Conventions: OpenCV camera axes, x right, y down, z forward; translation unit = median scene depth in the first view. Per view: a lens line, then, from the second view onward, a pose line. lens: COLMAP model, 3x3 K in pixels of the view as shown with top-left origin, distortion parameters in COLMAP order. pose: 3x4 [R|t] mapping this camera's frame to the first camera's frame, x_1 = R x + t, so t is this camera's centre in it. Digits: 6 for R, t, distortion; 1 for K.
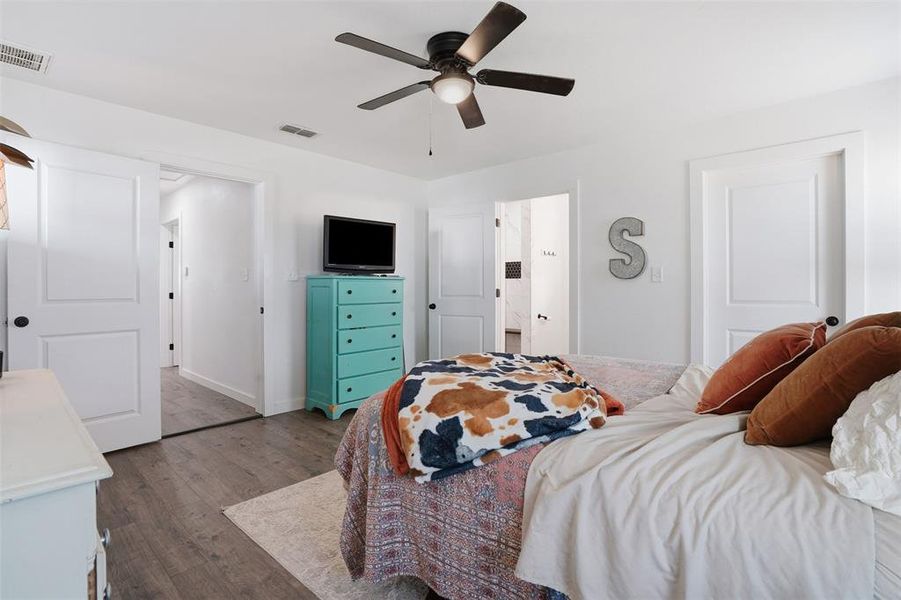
lens RADIAL K [[431.8, 0, 445.6], [0, 431.8, 289.3], [0, 0, 1]] dist [-0.057184, 0.023154]
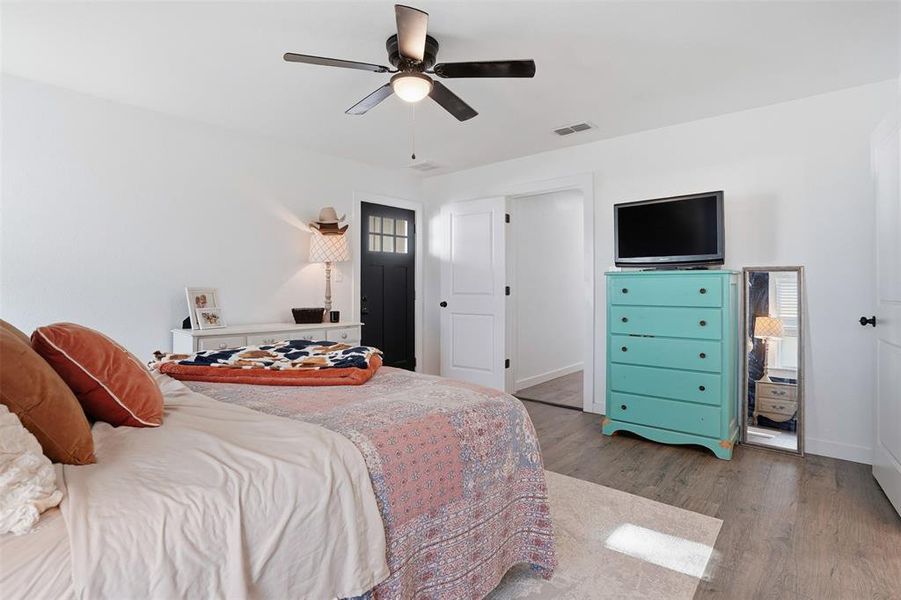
lens RADIAL K [[431.8, 0, 445.6], [0, 431.8, 289.3], [0, 0, 1]] dist [-0.057184, 0.023154]
pose [[0.059965, 0.004623, -0.998190, 0.597210], [-0.004559, 0.999980, 0.004357, 0.001315], [0.998190, 0.004289, 0.059985, 0.604047]]
